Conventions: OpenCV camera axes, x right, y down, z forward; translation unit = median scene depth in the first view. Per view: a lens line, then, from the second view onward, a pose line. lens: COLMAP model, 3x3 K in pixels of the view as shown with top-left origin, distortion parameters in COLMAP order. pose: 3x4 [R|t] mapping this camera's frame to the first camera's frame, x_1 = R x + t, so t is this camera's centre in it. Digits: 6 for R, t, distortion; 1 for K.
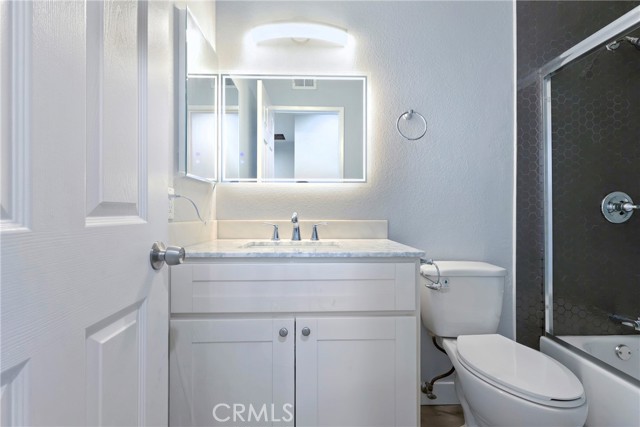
lens RADIAL K [[296.9, 0, 321.1], [0, 296.9, 212.4], [0, 0, 1]] dist [-0.003905, 0.002164]
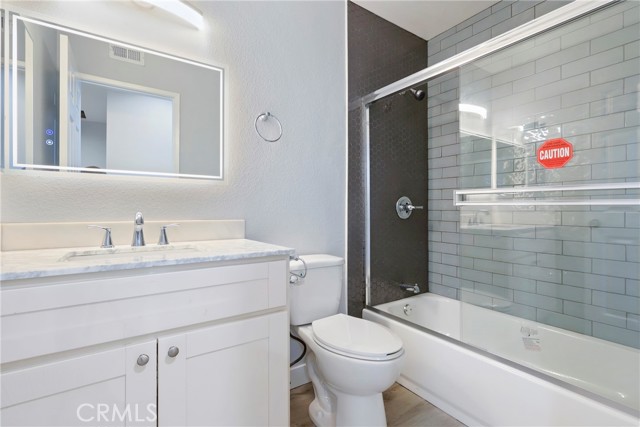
lens RADIAL K [[296.9, 0, 321.4], [0, 296.9, 211.1], [0, 0, 1]] dist [-0.003905, 0.002164]
pose [[0.840374, -0.001913, 0.542004, -0.097433], [0.000935, 0.999997, 0.002080, -0.004019], [-0.542007, -0.001241, 0.840373, 0.031213]]
